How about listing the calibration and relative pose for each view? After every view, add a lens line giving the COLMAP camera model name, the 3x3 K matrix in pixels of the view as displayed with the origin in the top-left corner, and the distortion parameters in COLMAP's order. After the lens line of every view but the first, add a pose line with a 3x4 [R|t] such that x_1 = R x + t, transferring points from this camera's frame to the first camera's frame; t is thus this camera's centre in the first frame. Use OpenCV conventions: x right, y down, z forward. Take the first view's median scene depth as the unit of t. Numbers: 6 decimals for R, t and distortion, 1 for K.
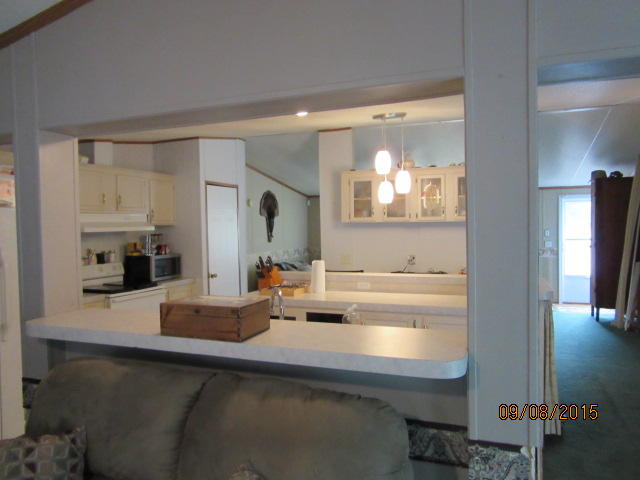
lens RADIAL K [[473.2, 0, 320.0], [0, 473.2, 240.0], [0, 0, 1]] dist [-0.010840, -0.002015]
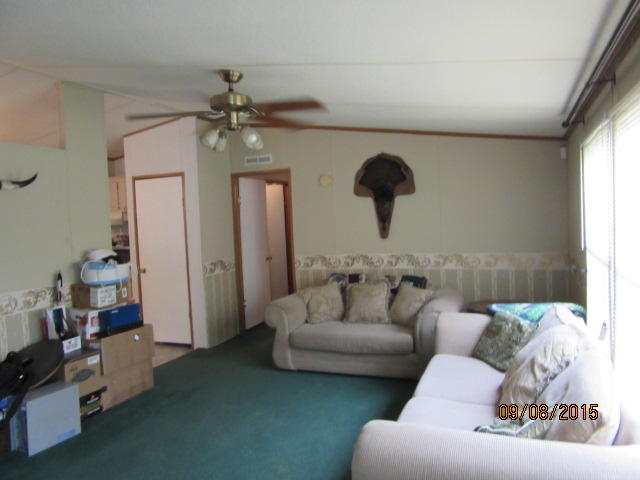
lens RADIAL K [[473.2, 0, 320.0], [0, 473.2, 240.0], [0, 0, 1]] dist [-0.010840, -0.002015]
pose [[-0.035727, 0.071153, -0.996825, 0.594460], [0.010723, 0.997432, 0.070812, -0.043827], [0.999304, -0.008159, -0.036398, 1.108031]]
